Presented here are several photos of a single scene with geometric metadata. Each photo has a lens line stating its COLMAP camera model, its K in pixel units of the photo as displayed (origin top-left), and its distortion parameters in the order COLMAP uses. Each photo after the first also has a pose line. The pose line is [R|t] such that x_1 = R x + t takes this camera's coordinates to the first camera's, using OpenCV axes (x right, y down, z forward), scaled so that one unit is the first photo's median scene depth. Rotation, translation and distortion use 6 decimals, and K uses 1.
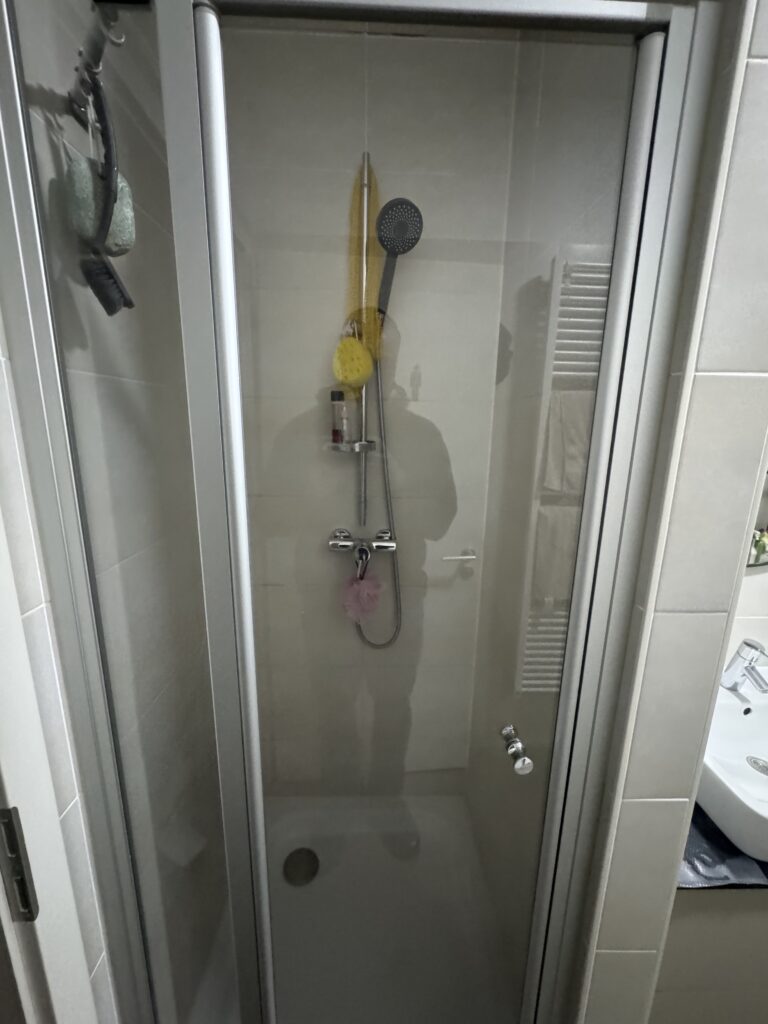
lens RADIAL K [[416.3, 0, 384.0], [0, 416.3, 512.0], [0, 0, 1]] dist [-0.000173, -0.000127]
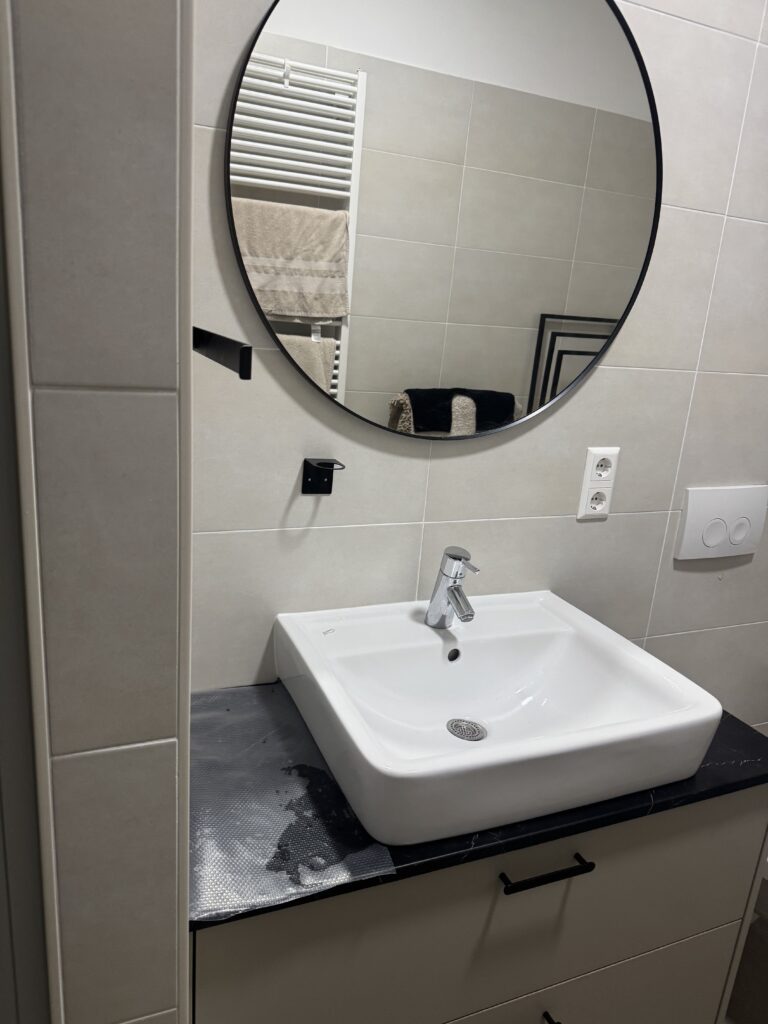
lens RADIAL K [[726.4, 0, 384.0], [0, 726.4, 512.0], [0, 0, 1]] dist [0.004939, -0.000145]
pose [[0.928472, -0.047281, 0.368382, 0.361688], [0.024999, 0.997570, 0.065029, 0.177055], [-0.370561, -0.051169, 0.927397, -0.020506]]
